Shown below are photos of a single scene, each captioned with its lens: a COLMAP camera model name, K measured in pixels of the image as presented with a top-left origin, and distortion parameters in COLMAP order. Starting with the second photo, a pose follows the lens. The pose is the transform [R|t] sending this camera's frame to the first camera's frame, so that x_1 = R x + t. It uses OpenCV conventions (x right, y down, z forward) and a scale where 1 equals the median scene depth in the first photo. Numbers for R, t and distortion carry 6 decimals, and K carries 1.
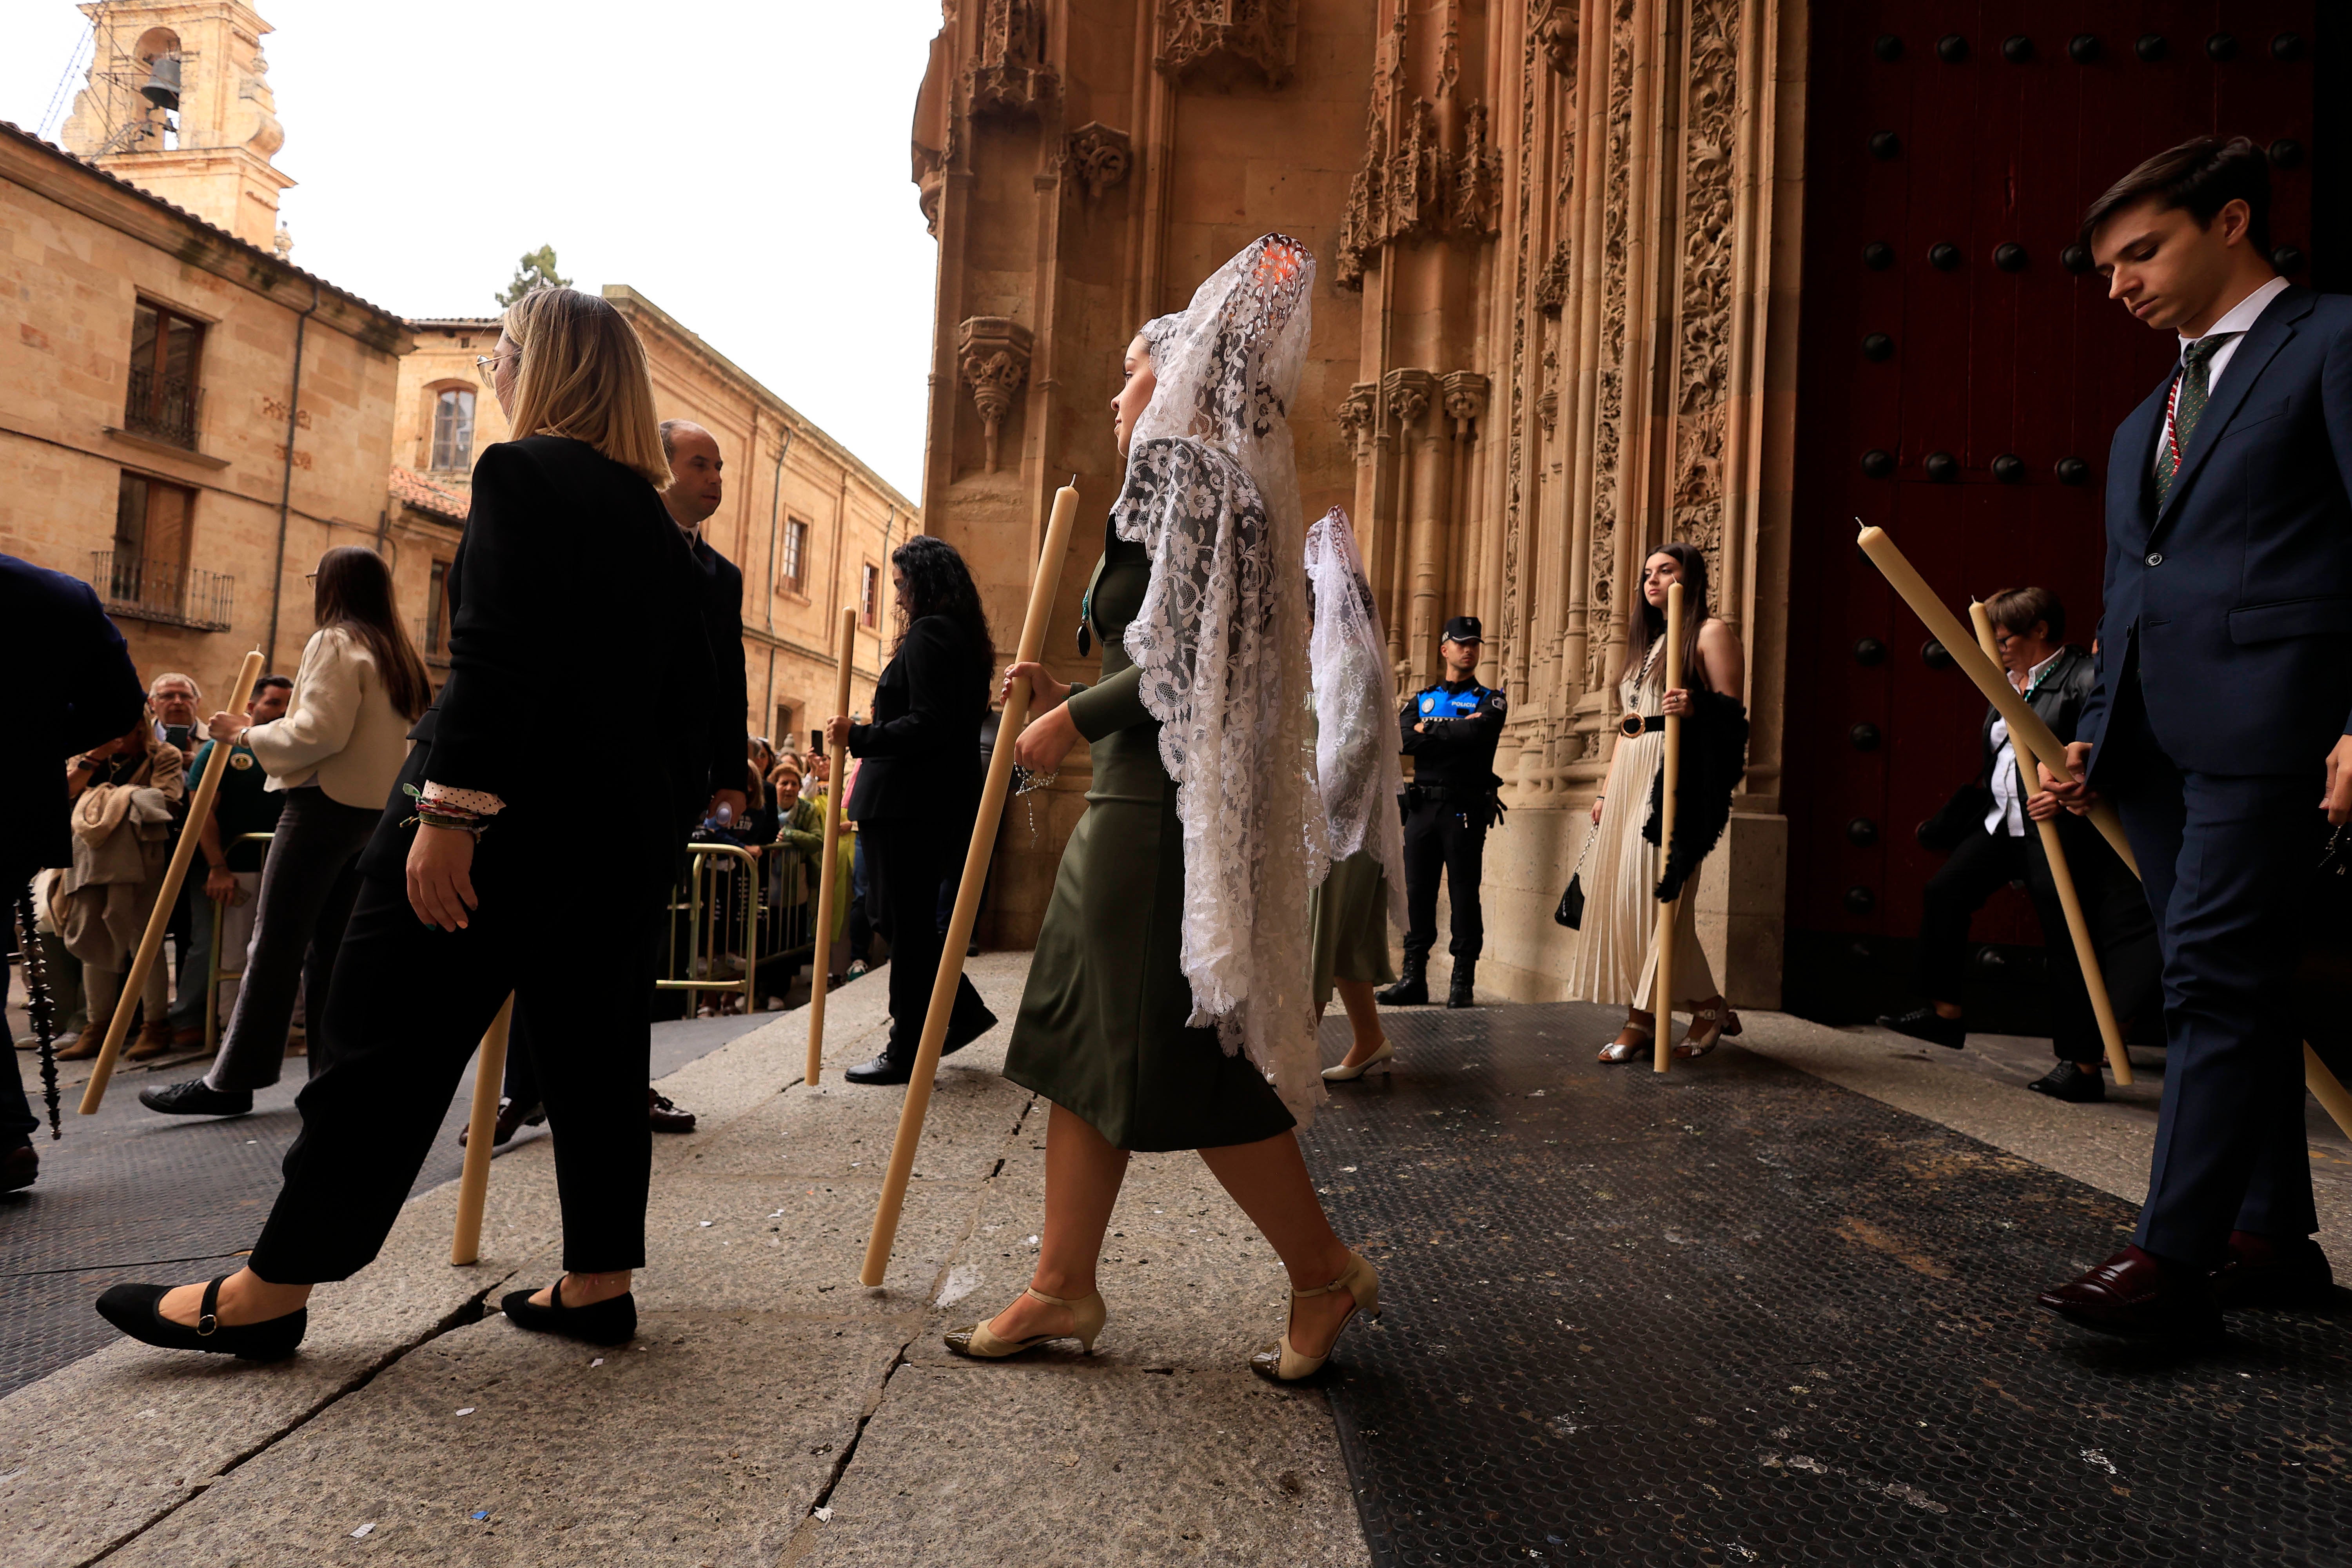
lens RADIAL K [[1084.9, 0, 1176.5], [0, 1084.9, 787.7], [0, 0, 1]] dist [0.002608, 0.000099]
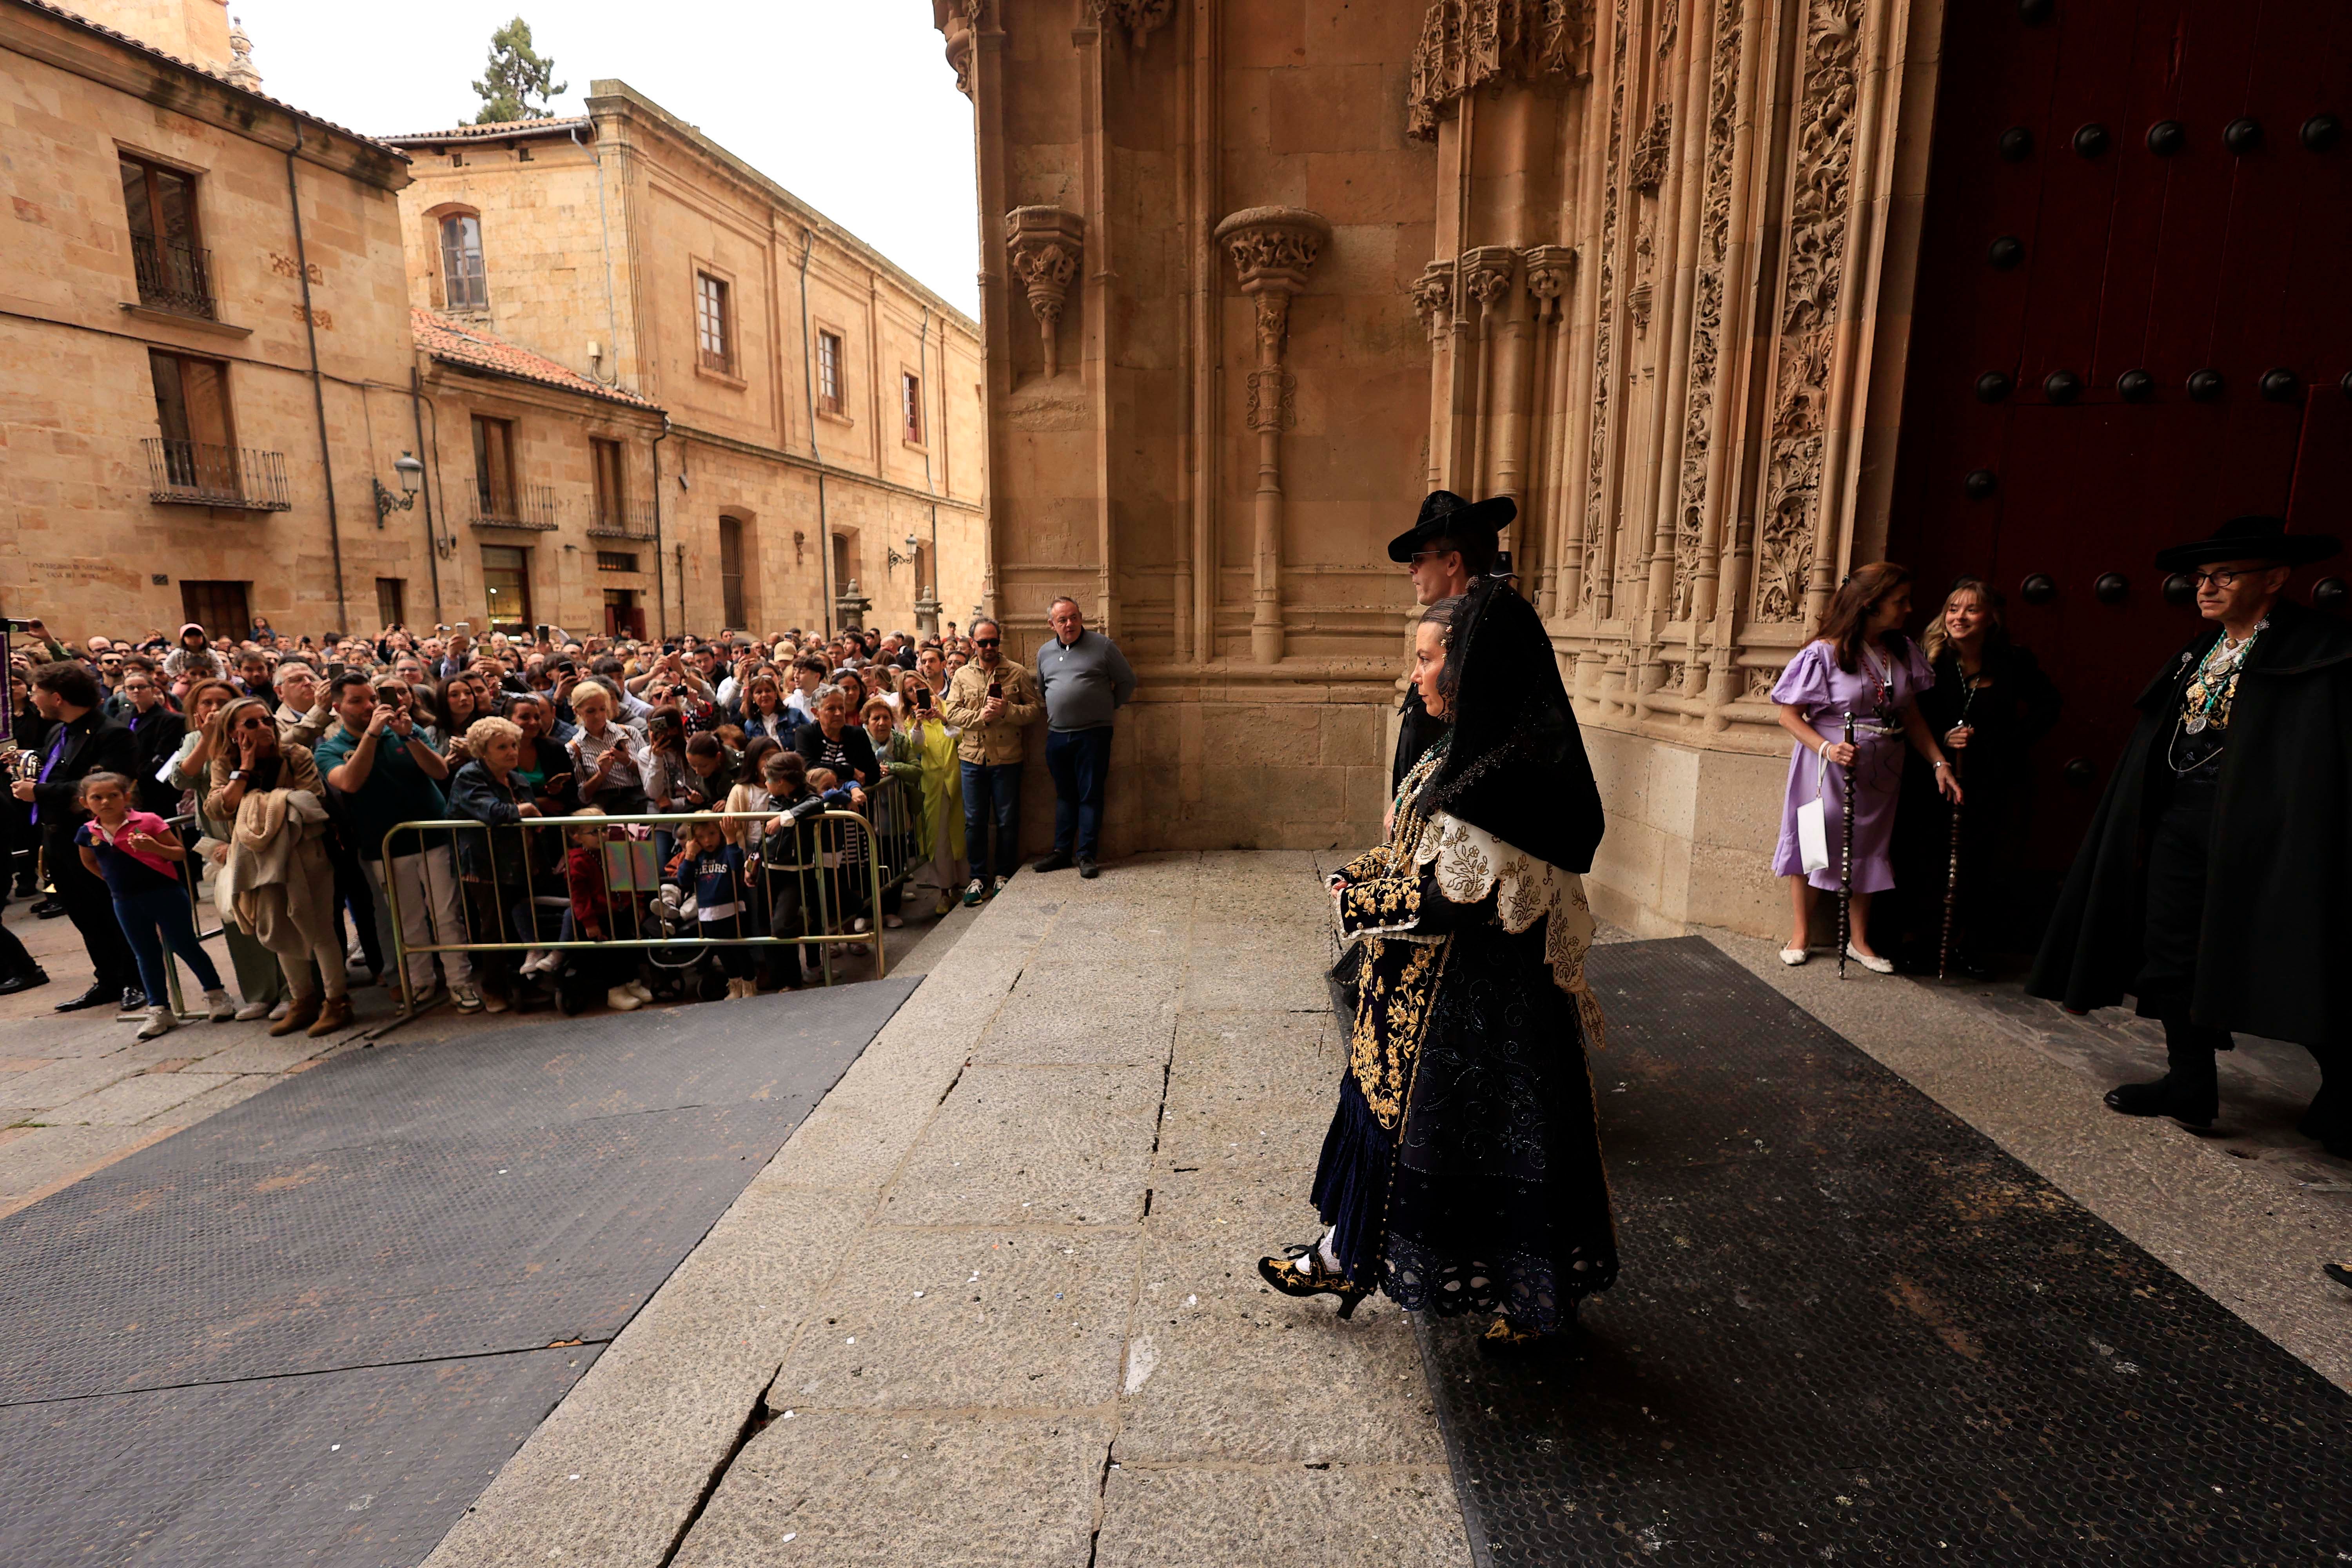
lens RADIAL K [[1084.9, 0, 1200.6], [0, 1084.9, 797.2], [0, 0, 1]] dist [0.002608, 0.000099]
pose [[0.998074, -0.045797, -0.041846, -0.014626], [0.053271, 0.978384, 0.199819, -0.108340], [0.031790, -0.201664, 0.978939, -0.015446]]
